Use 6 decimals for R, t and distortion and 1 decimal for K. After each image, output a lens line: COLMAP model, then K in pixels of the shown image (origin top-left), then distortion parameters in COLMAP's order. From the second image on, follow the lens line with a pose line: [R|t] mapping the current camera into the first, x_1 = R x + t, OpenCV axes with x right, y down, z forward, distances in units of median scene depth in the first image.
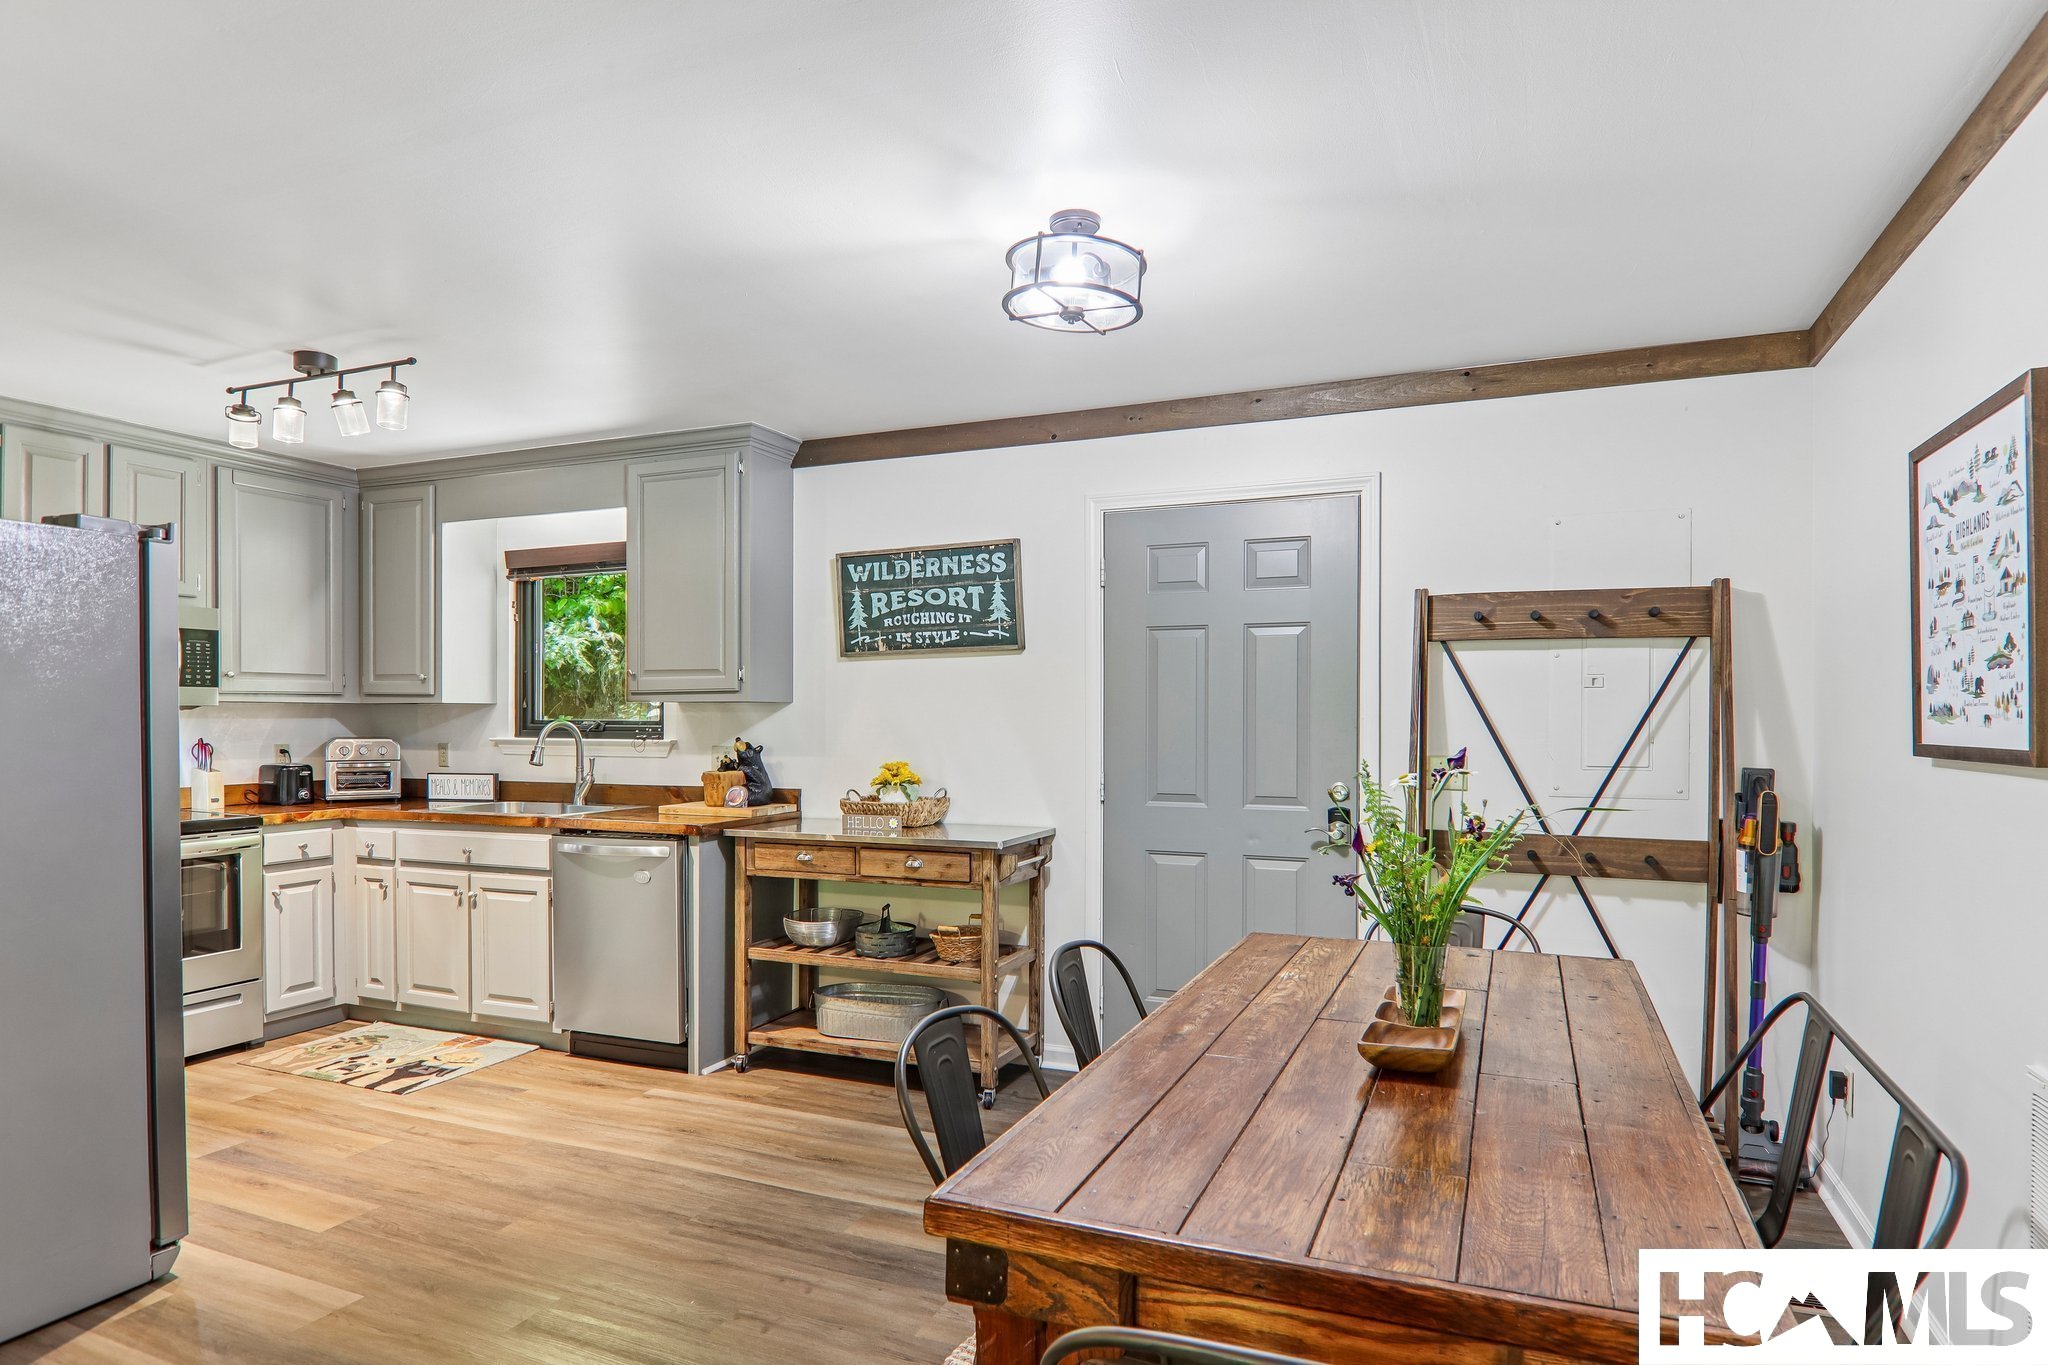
lens RADIAL K [[1132.5, 0, 1023.2], [0, 1132.5, 705.6], [0, 0, 1]] dist [0.004035, -0.013707]
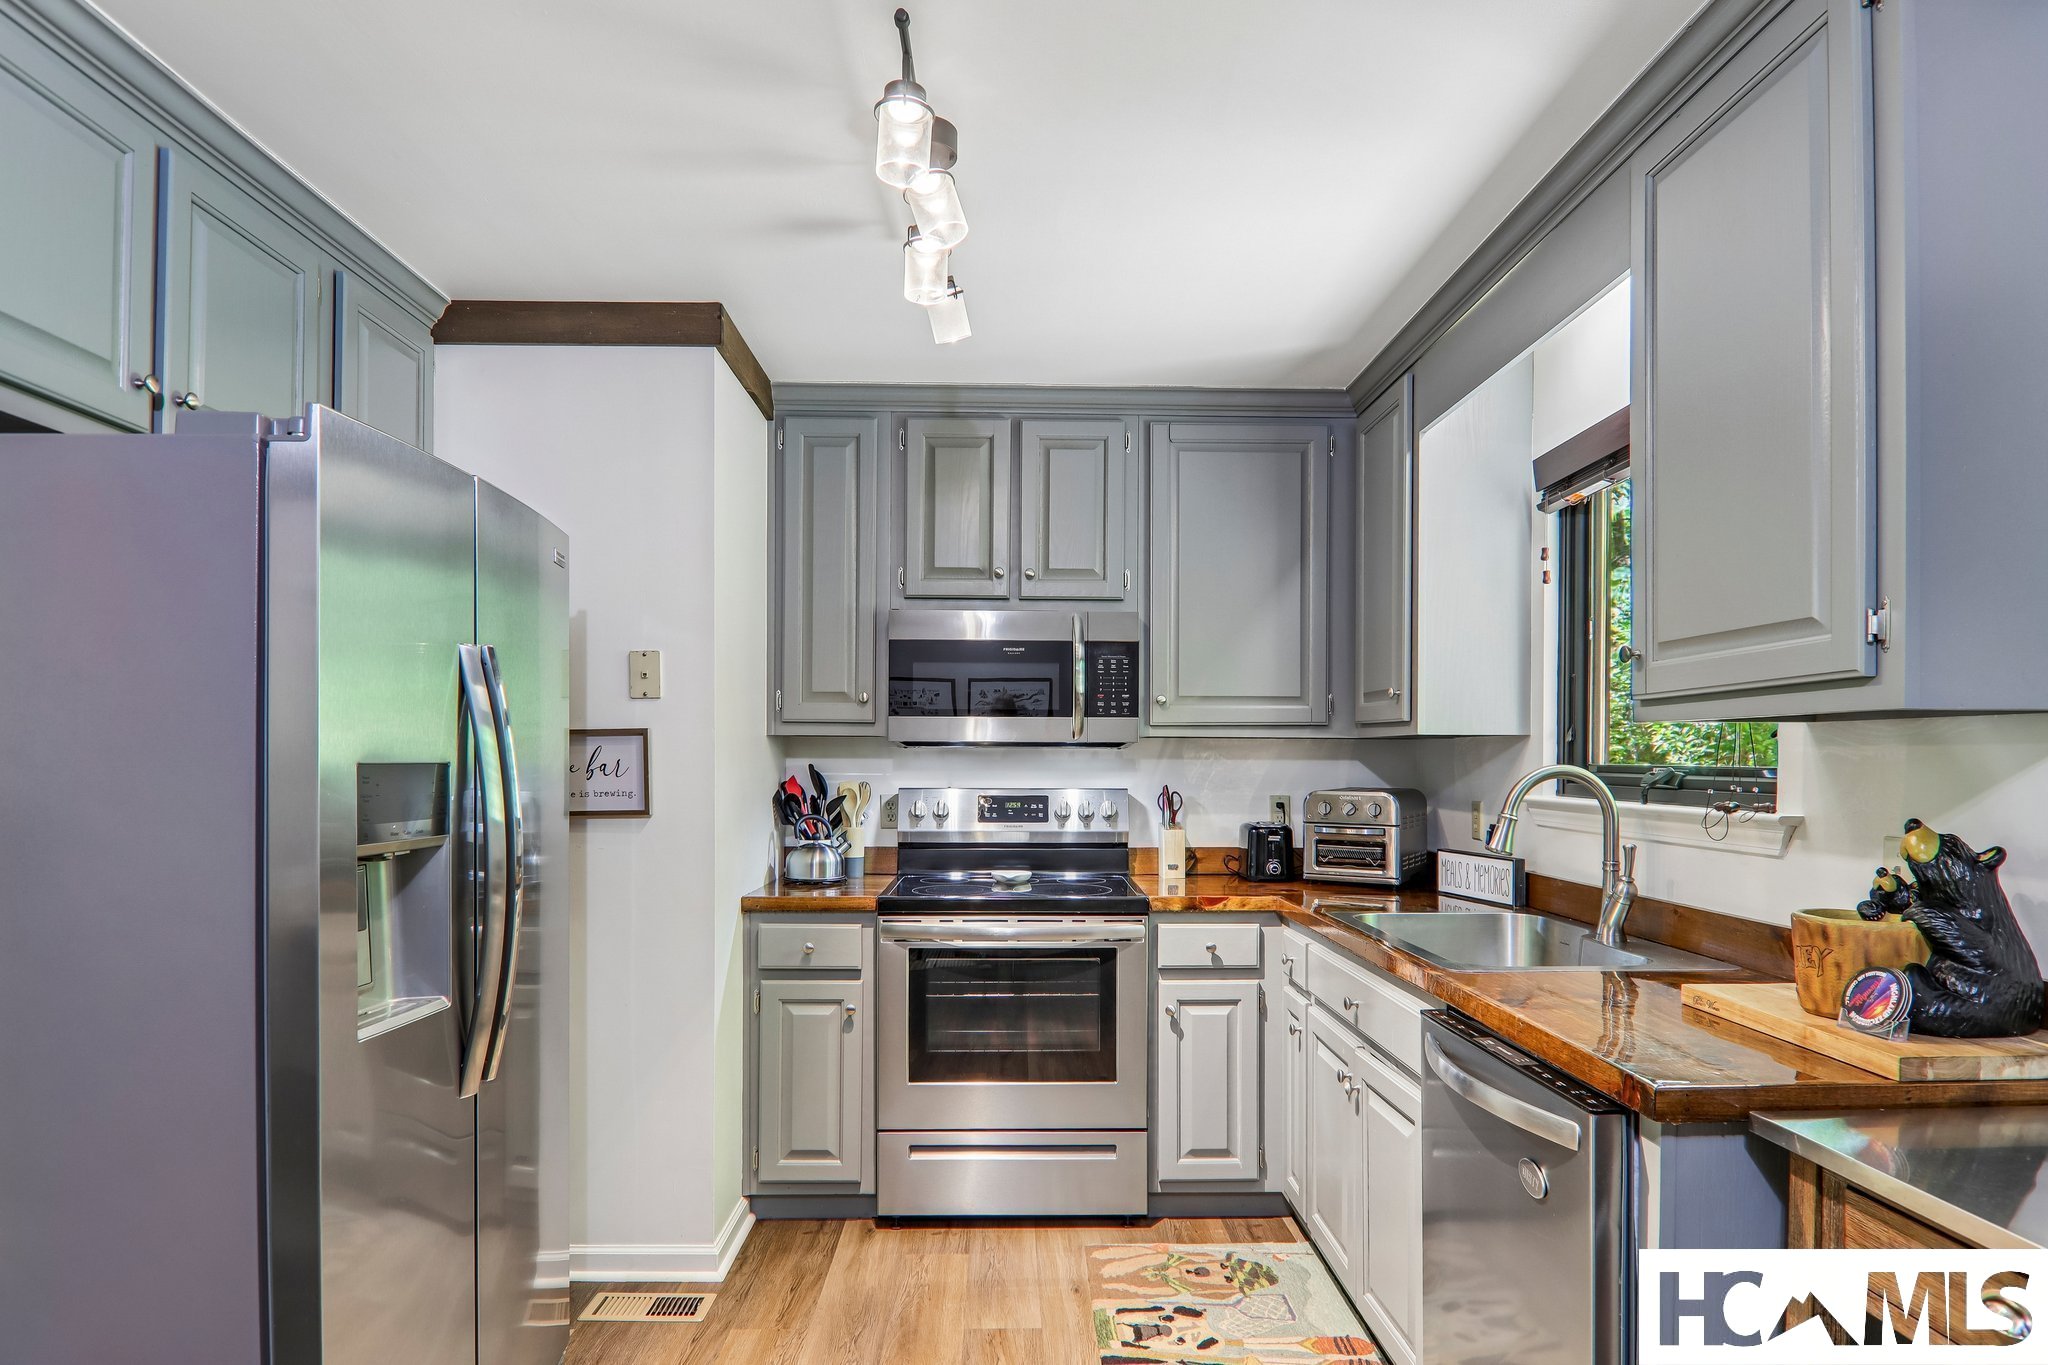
lens RADIAL K [[1161.3, 0, 1026.7], [0, 1161.3, 756.4], [0, 0, 1]] dist [-0.003763, -0.004046]
pose [[0.411322, -0.000093, -0.911490, -0.046859], [0.005283, 0.999983, 0.002282, 0.007453], [0.911475, -0.005754, 0.411316, 0.621741]]
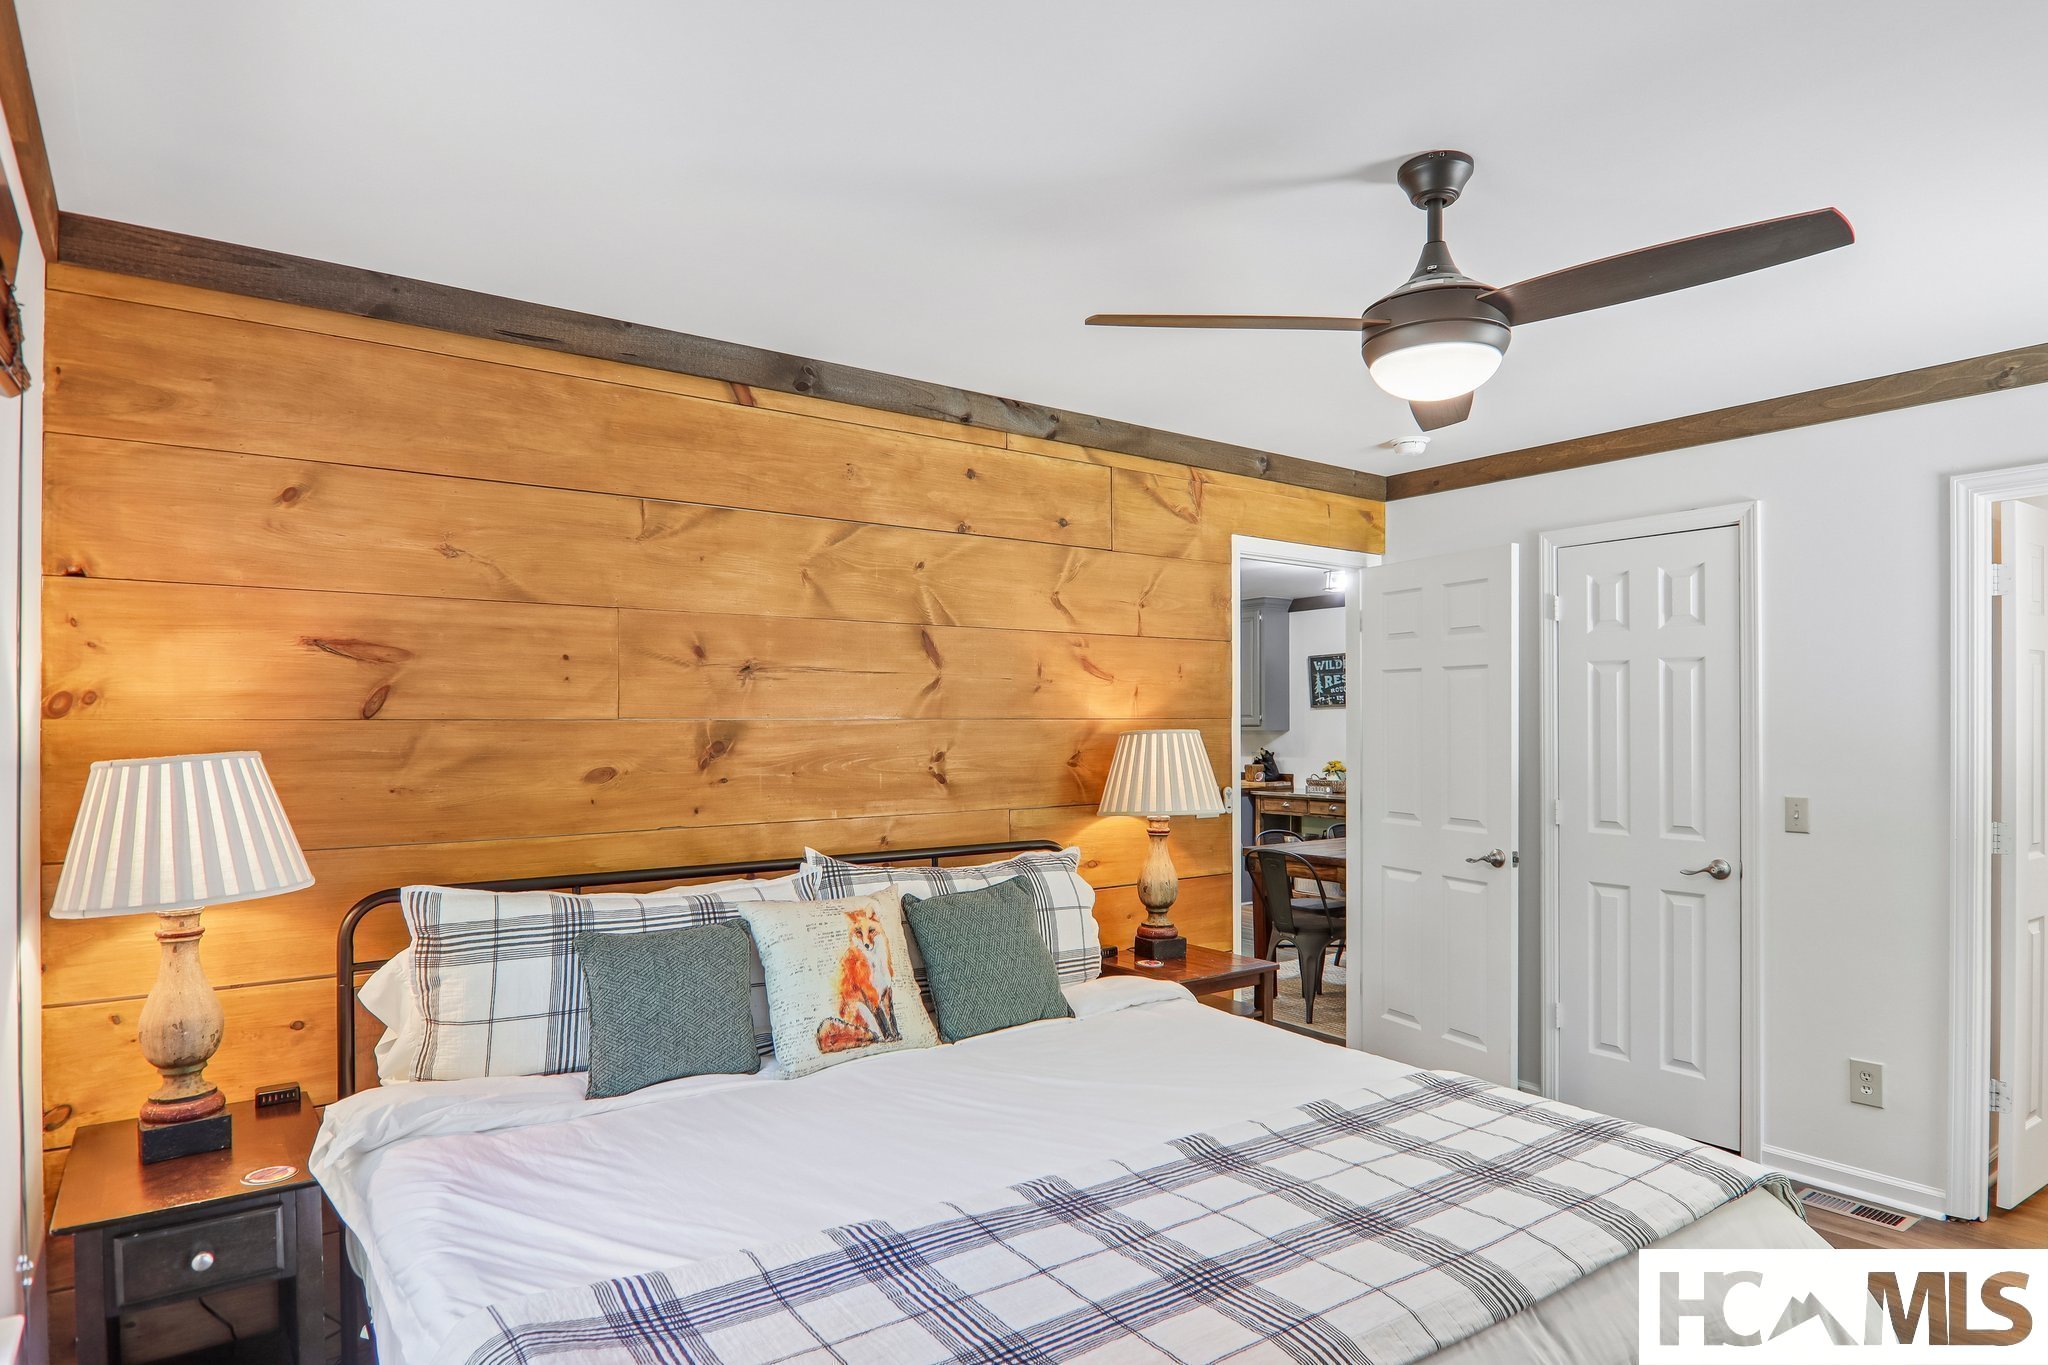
lens RADIAL K [[1161.3, 0, 1026.7], [0, 1161.3, 756.4], [0, 0, 1]] dist [-0.003763, -0.004046]
pose [[0.859597, 0.013863, -0.510784, 0.444140], [0.002024, 0.999532, 0.030535, -0.020478], [0.510968, -0.027282, 0.859167, -0.988772]]
